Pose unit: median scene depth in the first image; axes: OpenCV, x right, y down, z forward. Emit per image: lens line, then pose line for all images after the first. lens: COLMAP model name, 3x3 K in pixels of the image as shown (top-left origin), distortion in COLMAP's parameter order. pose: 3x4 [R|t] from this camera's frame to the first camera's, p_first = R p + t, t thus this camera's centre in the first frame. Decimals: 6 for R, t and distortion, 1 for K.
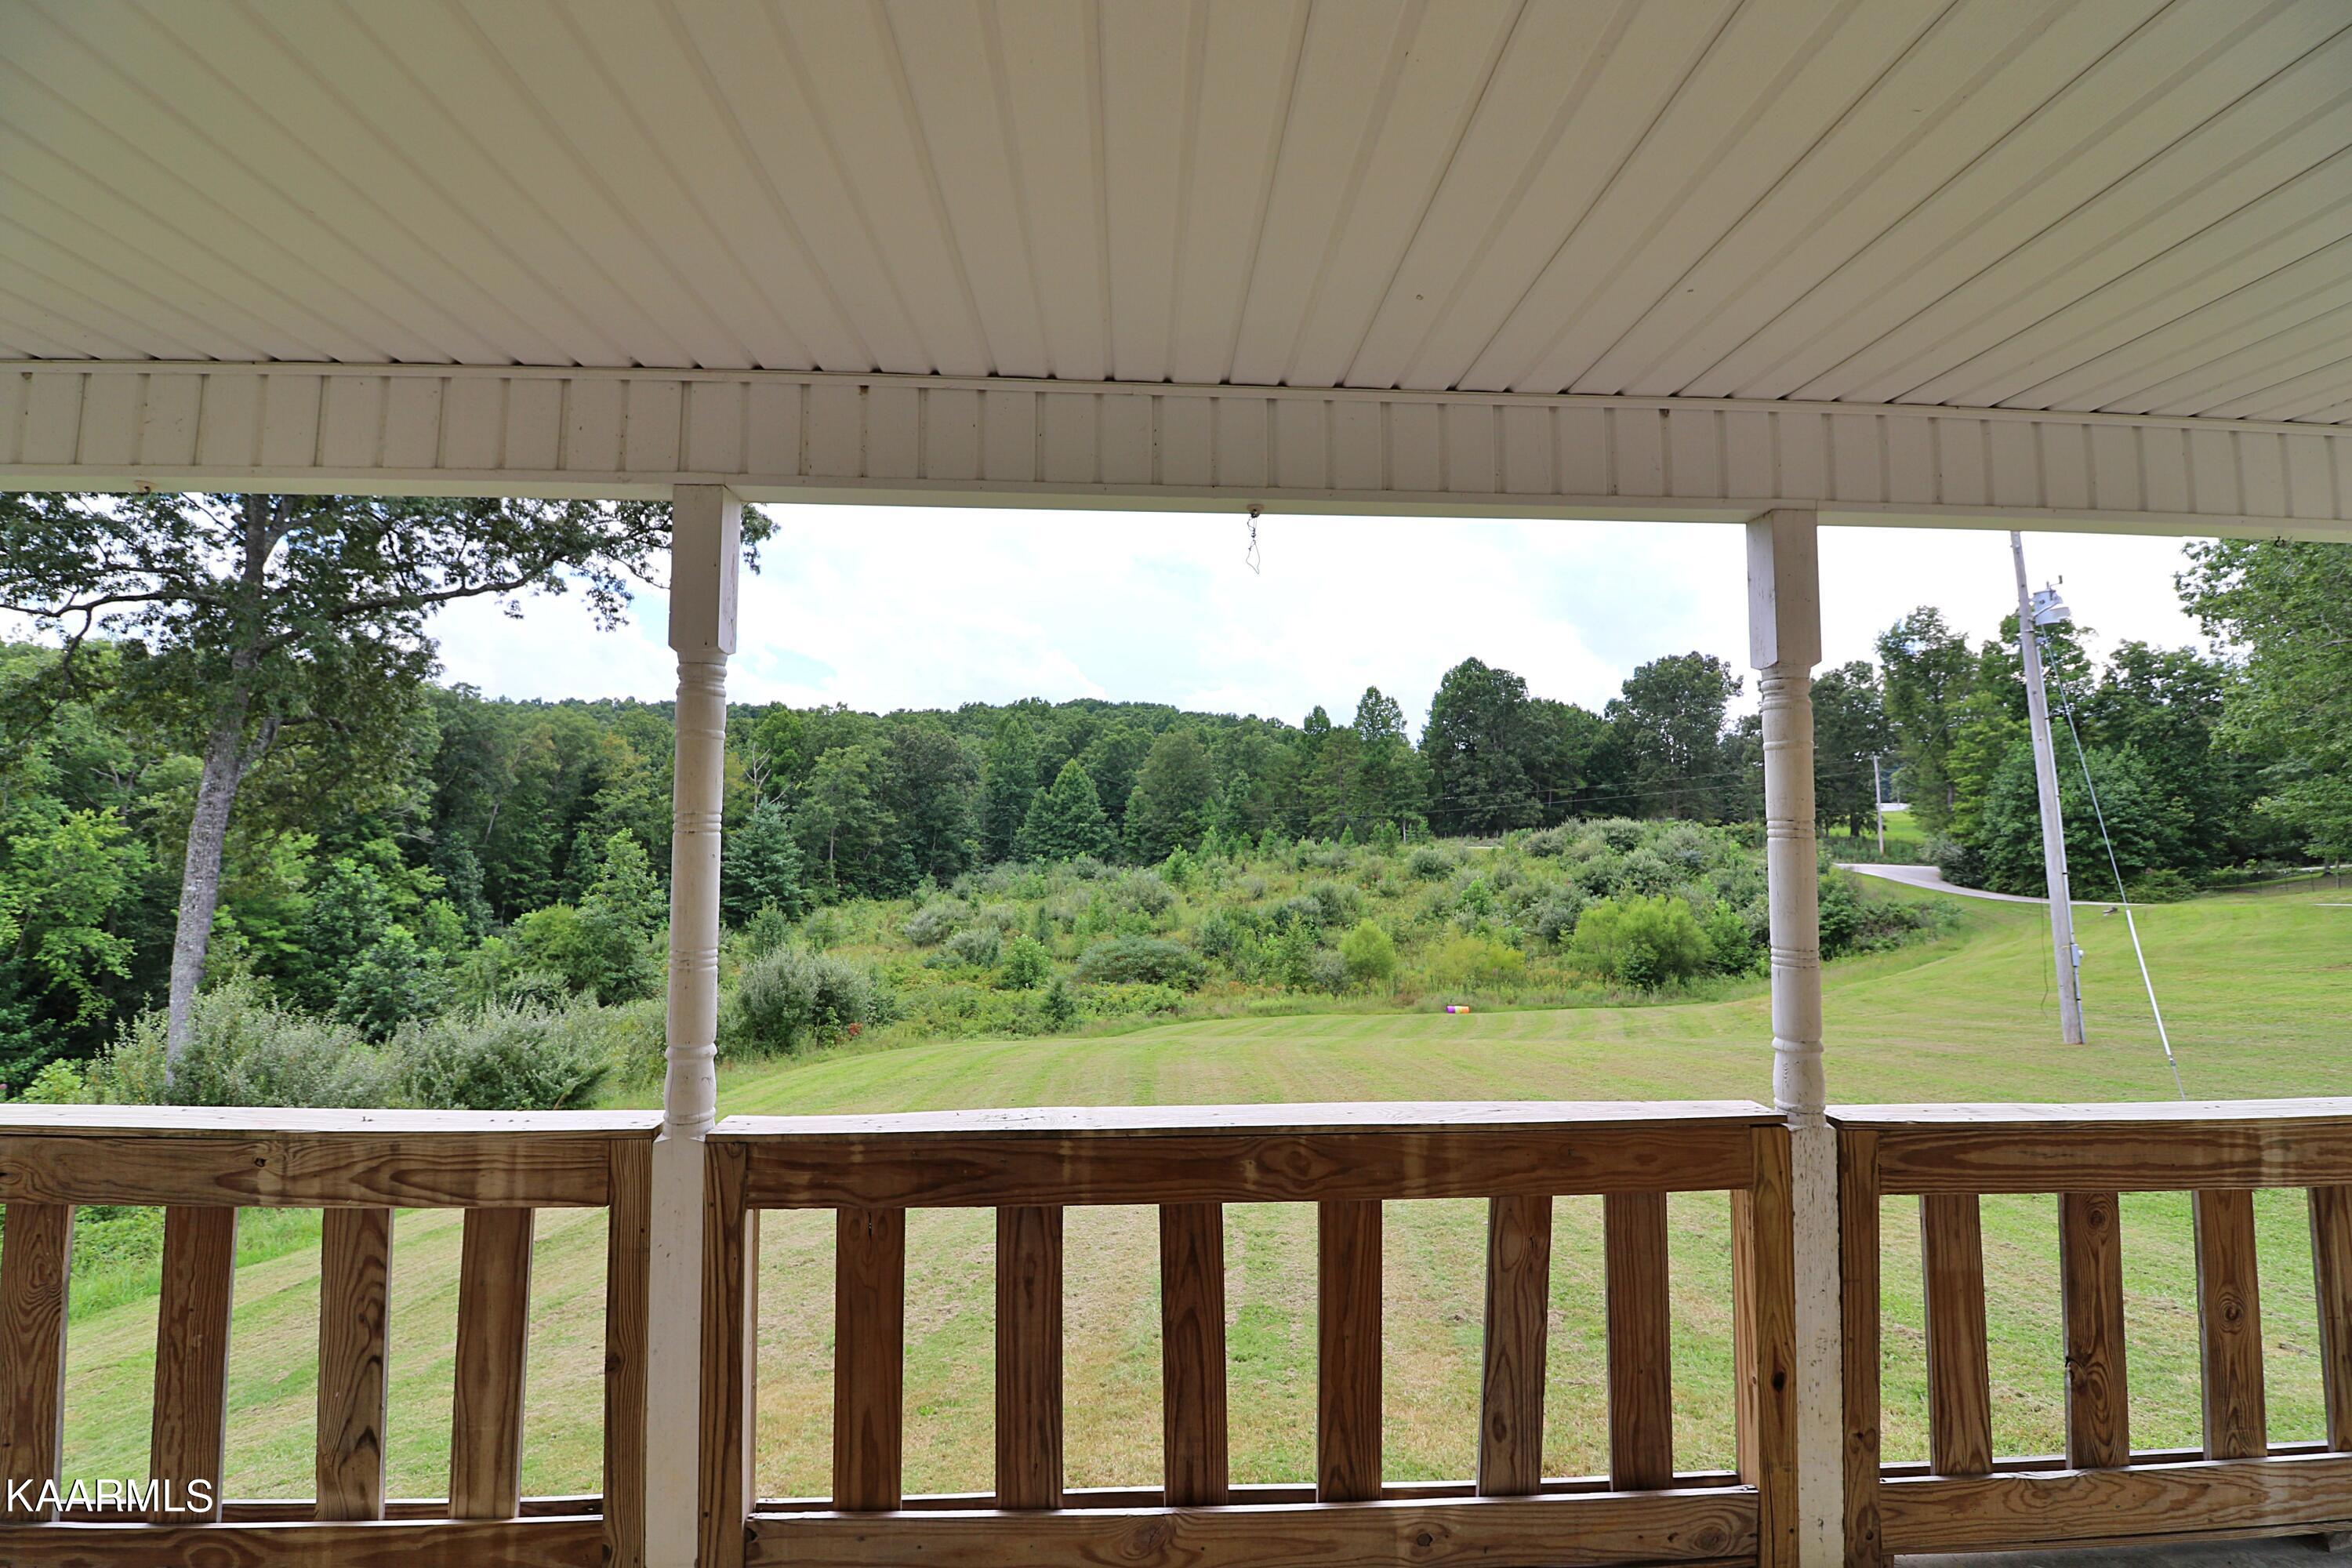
lens RADIAL K [[1073.1, 0, 1173.6], [0, 1073.1, 791.4], [0, 0, 1]] dist [-0.012807, -0.008585]
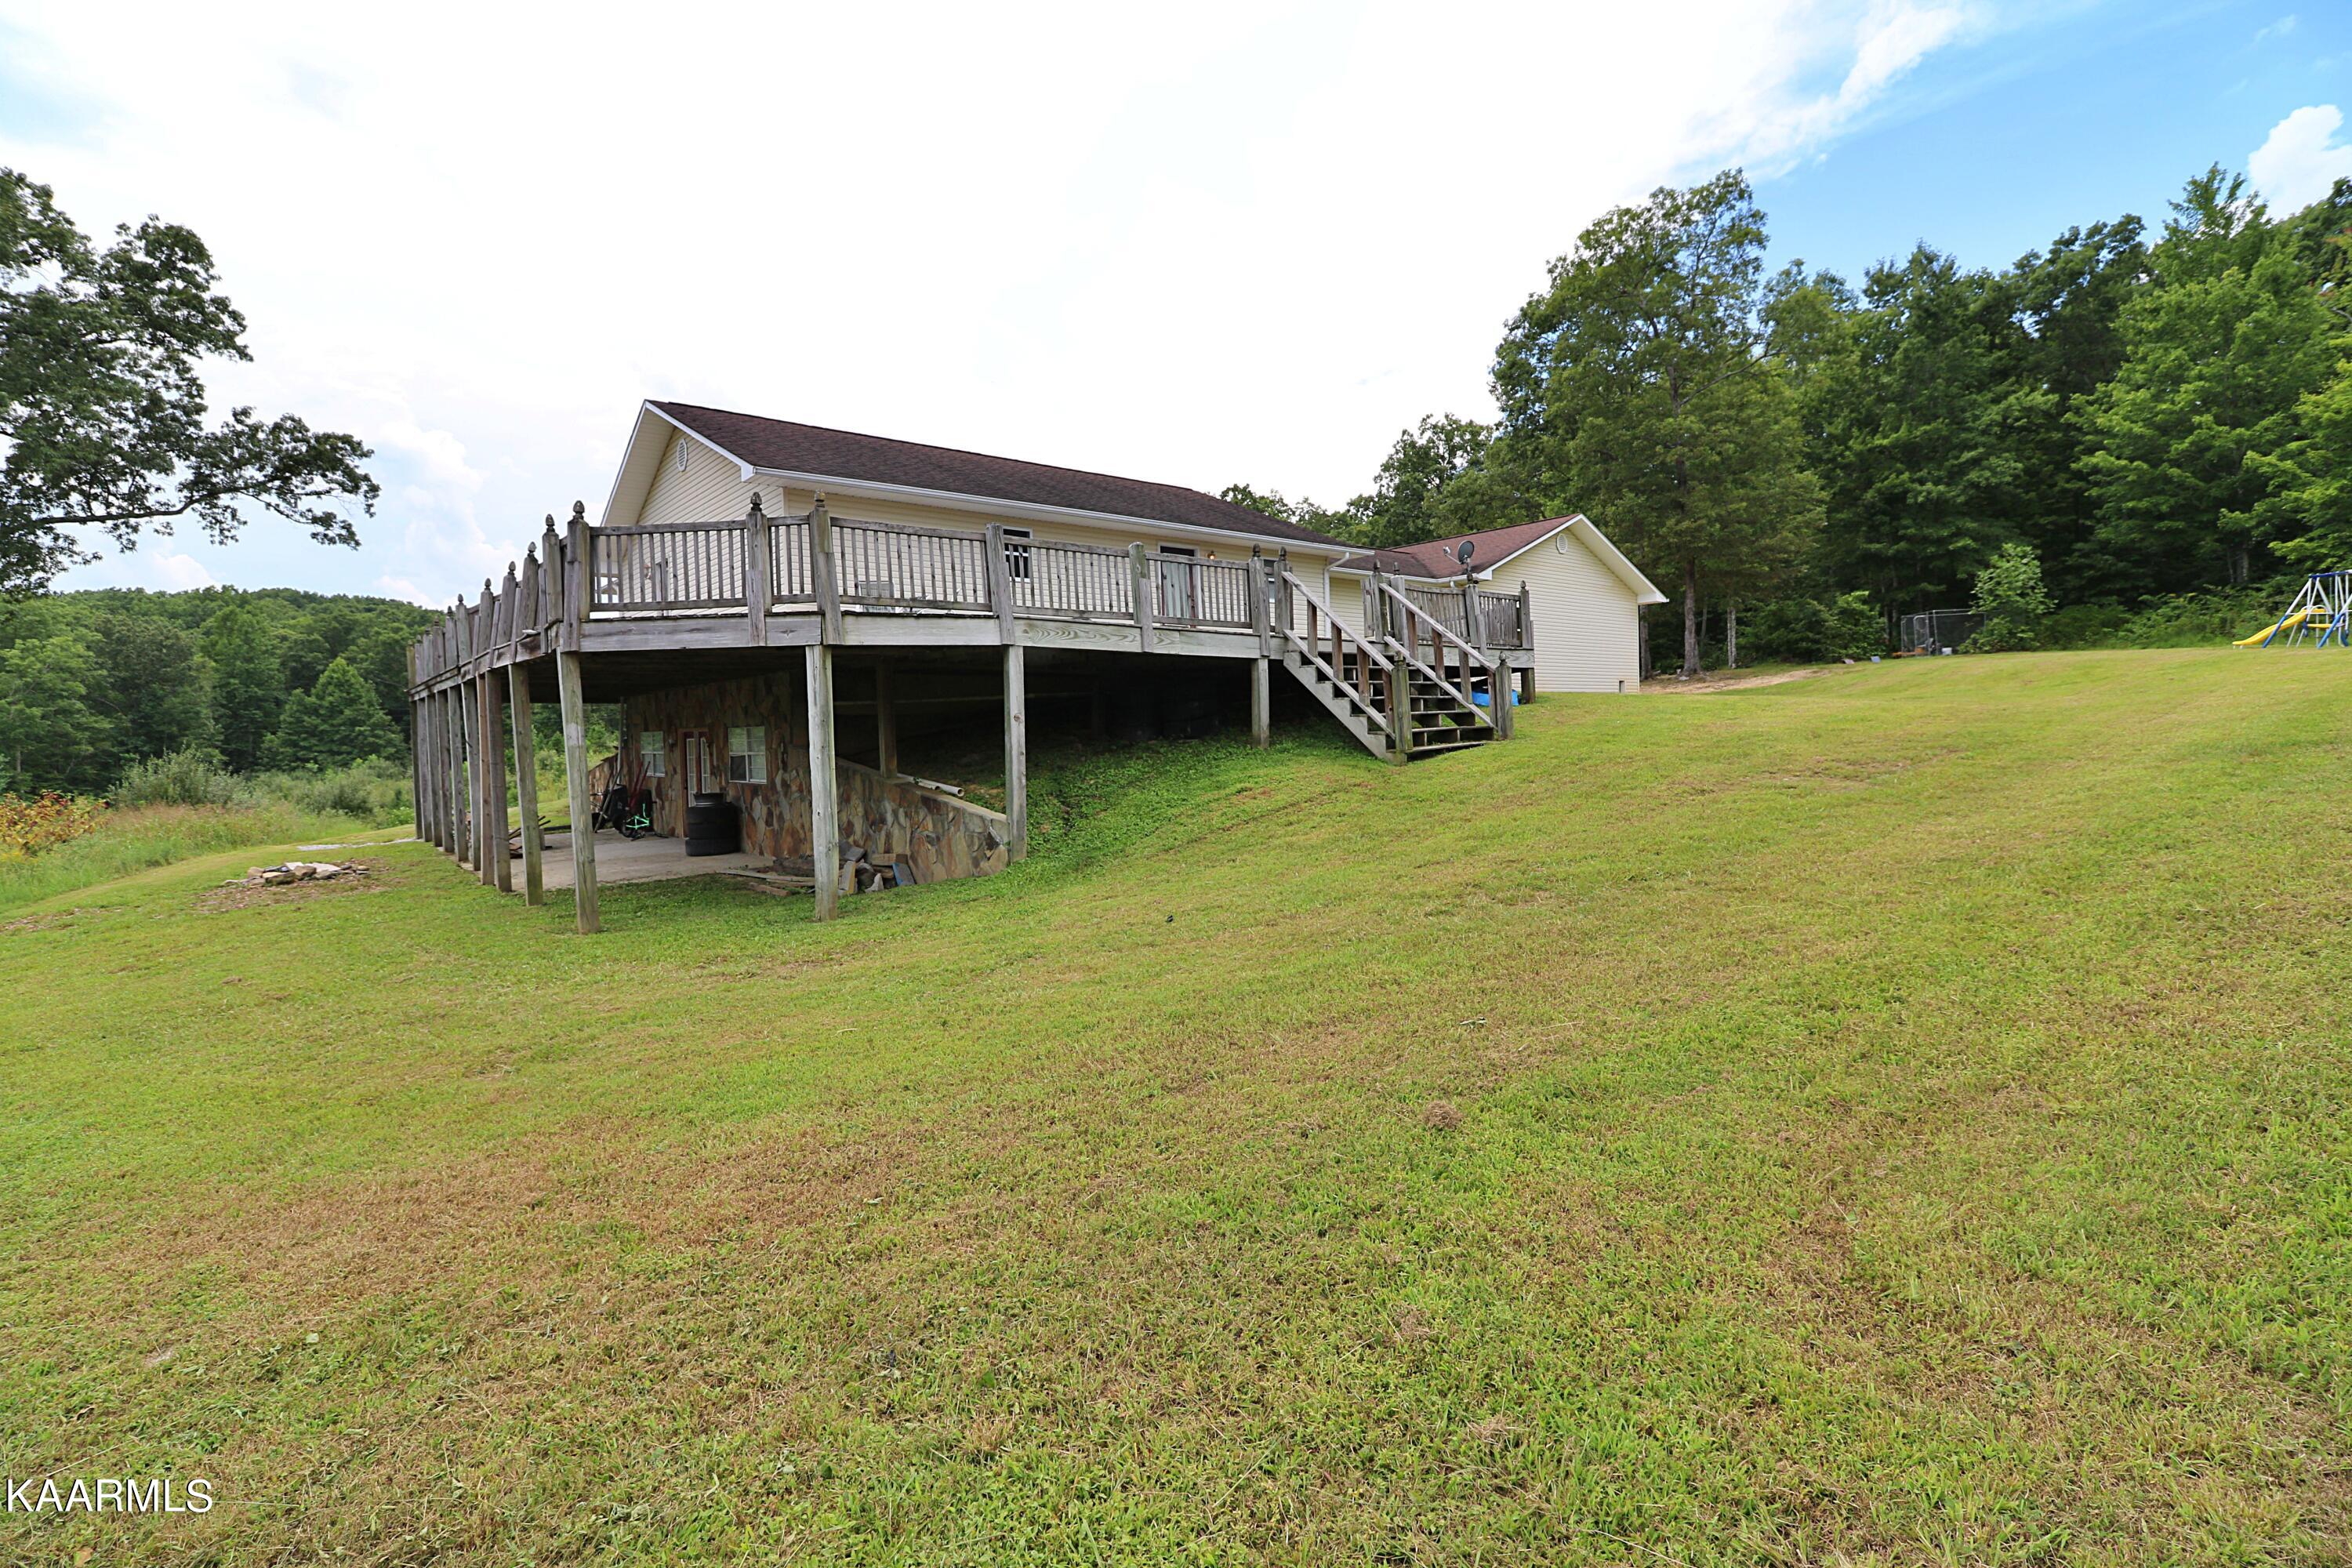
lens RADIAL K [[1073.1, 0, 1190.3], [0, 1073.1, 780.5], [0, 0, 1]] dist [-0.012807, -0.008585]
pose [[0.796072, -0.049514, 0.603173, -0.096570], [0.006744, 0.997311, 0.072969, 0.018837], [-0.605164, -0.054021, 0.794266, -0.246736]]
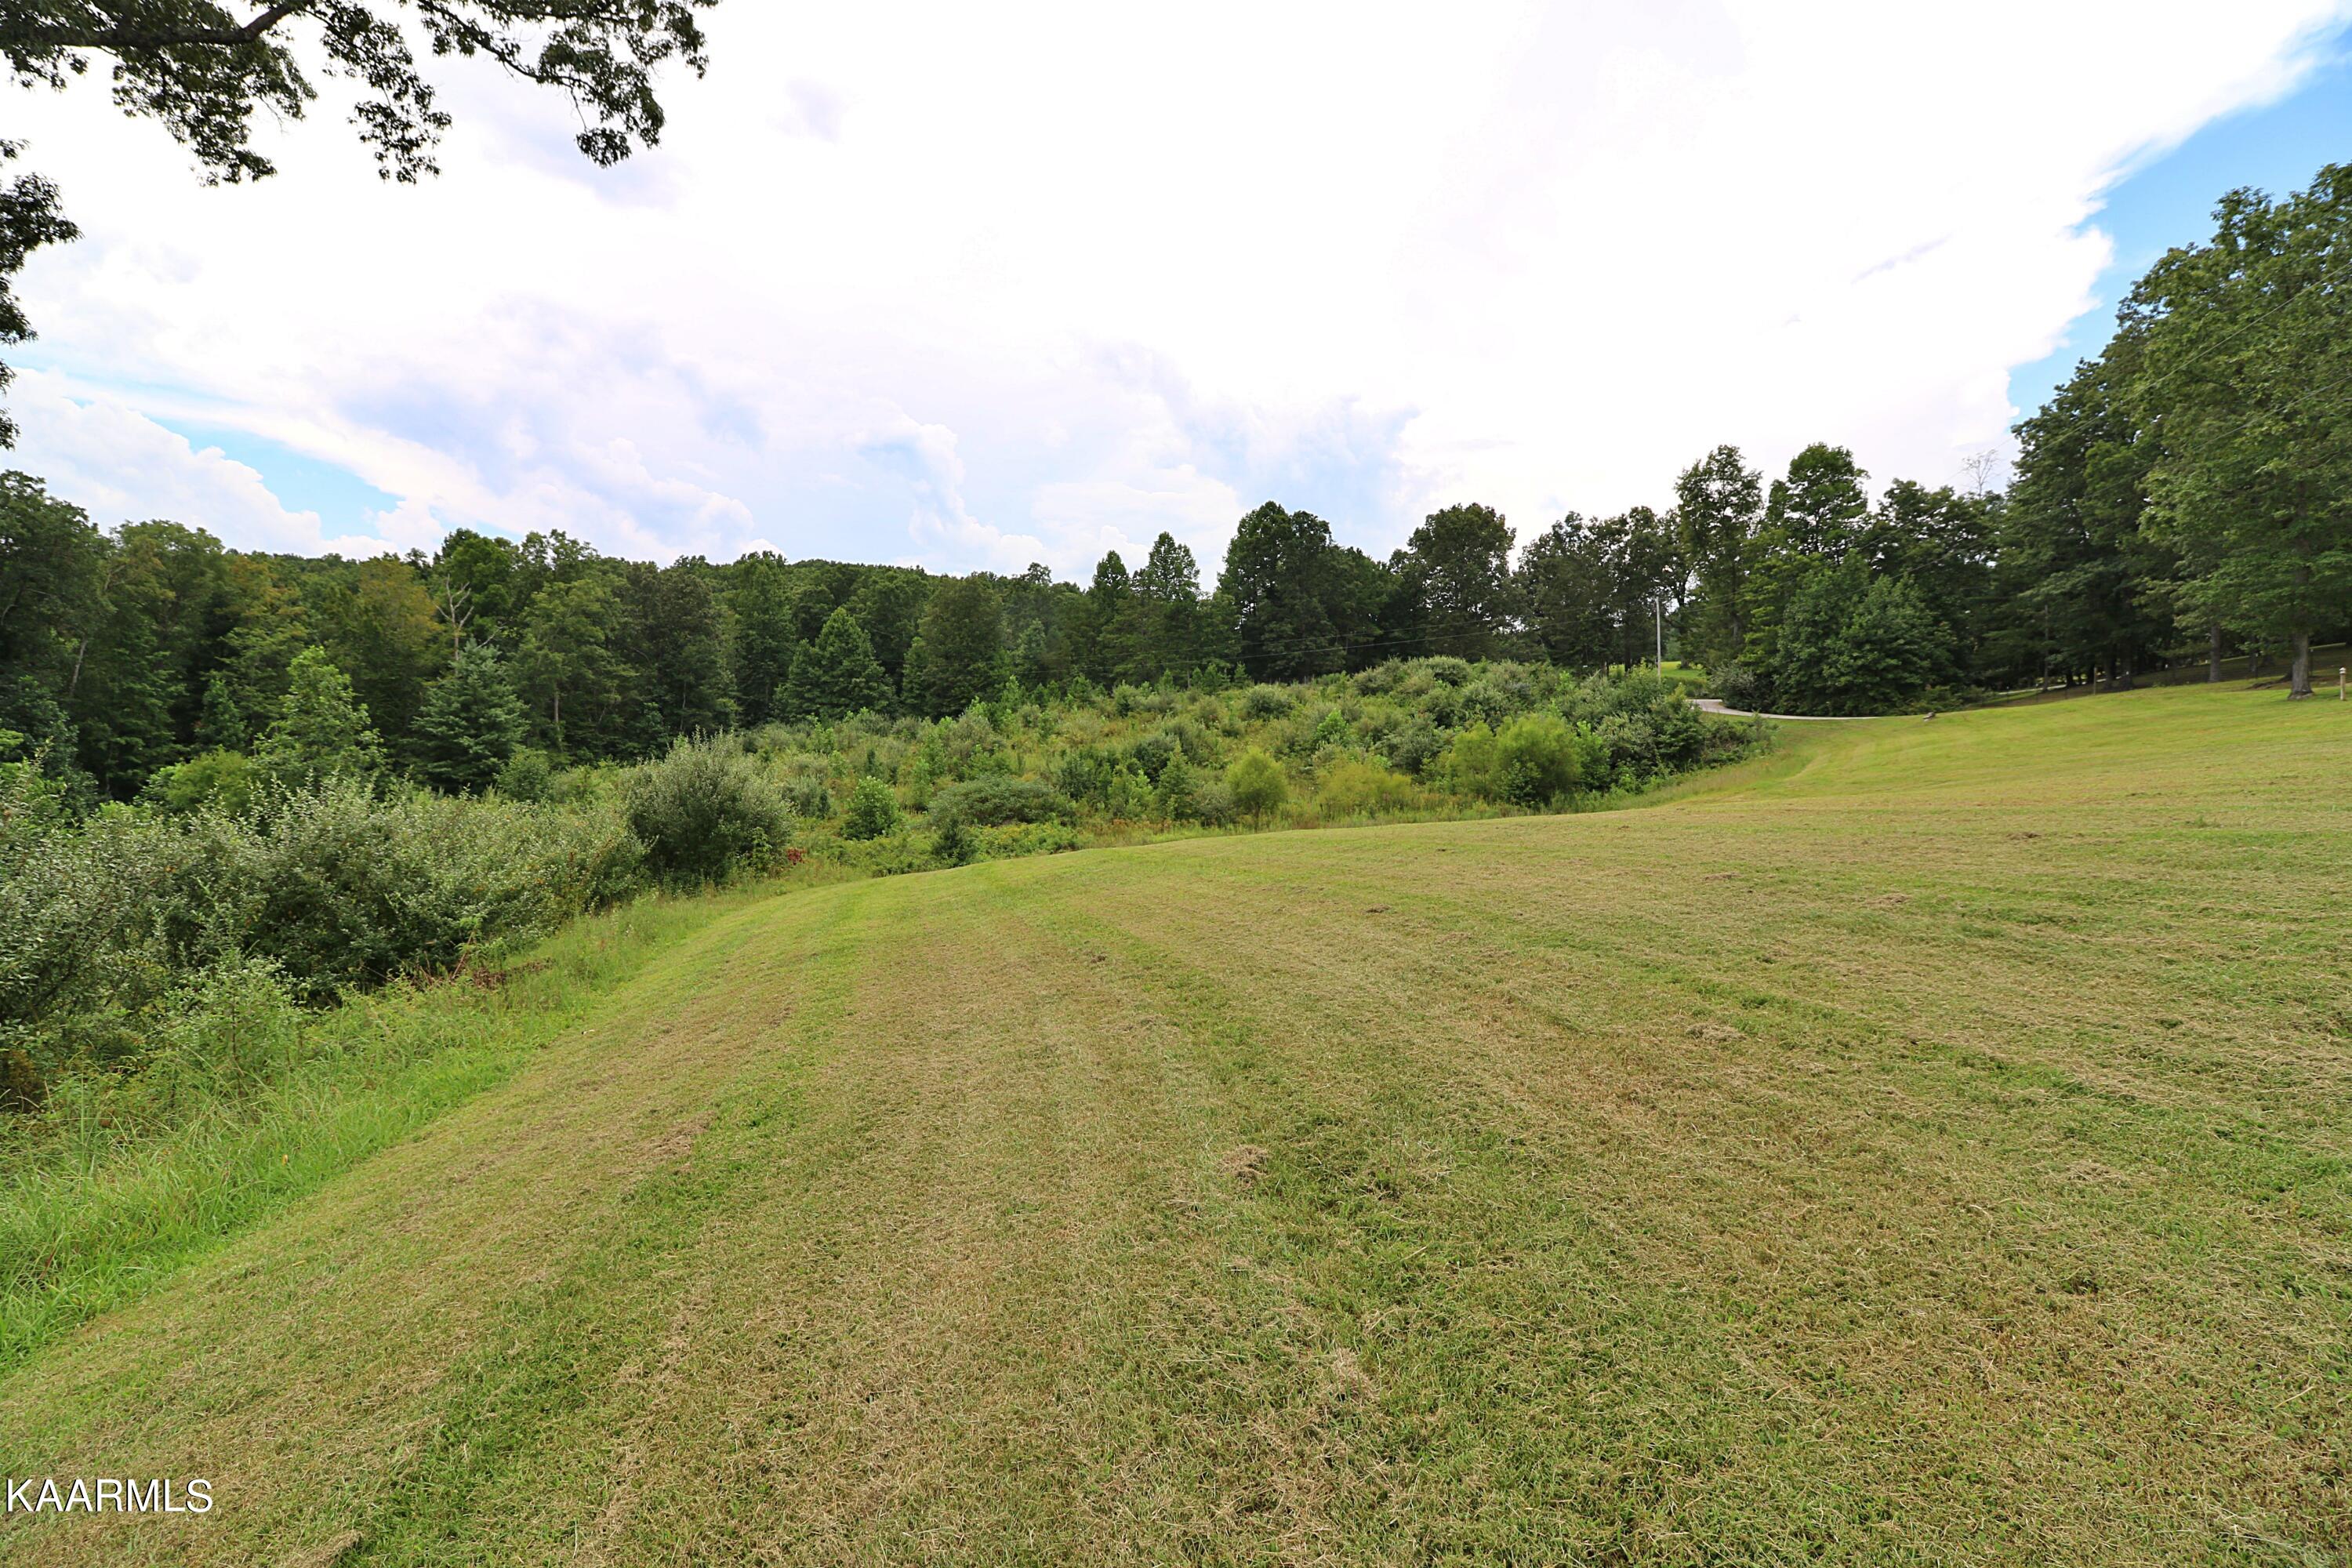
lens RADIAL K [[1073.1, 0, 1186.5], [0, 1073.1, 783.5], [0, 0, 1]] dist [-0.012807, -0.008585]
pose [[0.965545, -0.036244, 0.257698, -0.073291], [0.008582, 0.994150, 0.107666, 0.031954], [-0.260093, -0.101745, 0.960208, 0.079826]]
